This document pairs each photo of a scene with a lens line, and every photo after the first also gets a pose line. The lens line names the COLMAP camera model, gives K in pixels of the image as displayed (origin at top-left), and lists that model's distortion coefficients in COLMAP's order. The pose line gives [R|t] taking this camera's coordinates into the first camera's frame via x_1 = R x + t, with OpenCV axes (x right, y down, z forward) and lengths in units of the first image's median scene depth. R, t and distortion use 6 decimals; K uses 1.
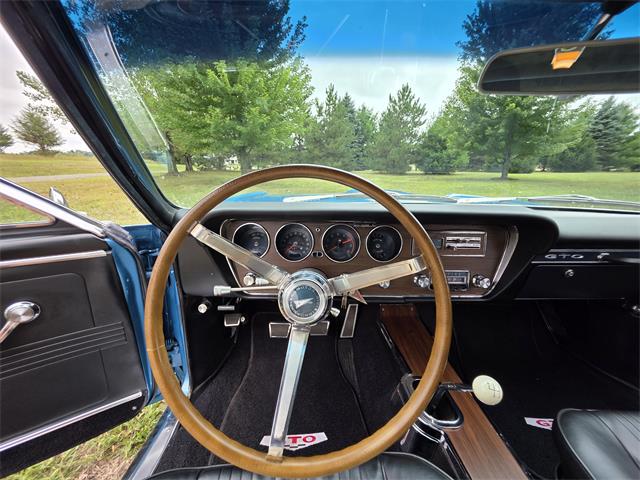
lens RADIAL K [[261.4, 0, 320.0], [0, 261.4, 240.0], [0, 0, 1]] dist [0.000091, -0.004381]
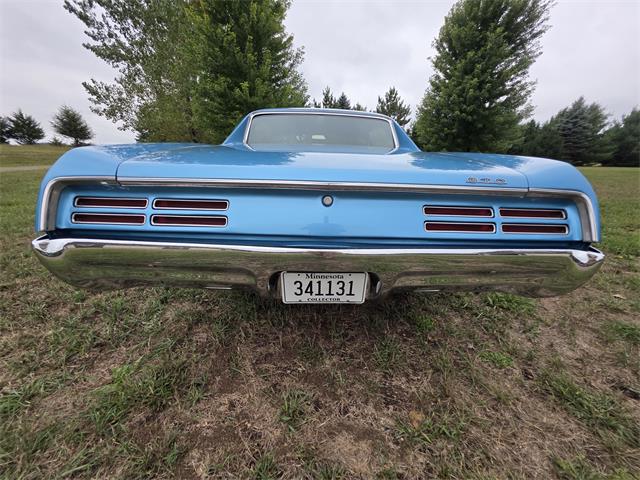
lens RADIAL K [[261.4, 0, 320.0], [0, 261.4, 240.0], [0, 0, 1]] dist [0.000091, -0.004381]
pose [[0.999965, 0.008300, -0.000897, 0.015600], [-0.008283, 0.999808, 0.017784, 0.054015], [0.001045, -0.017776, 0.999841, -0.155305]]
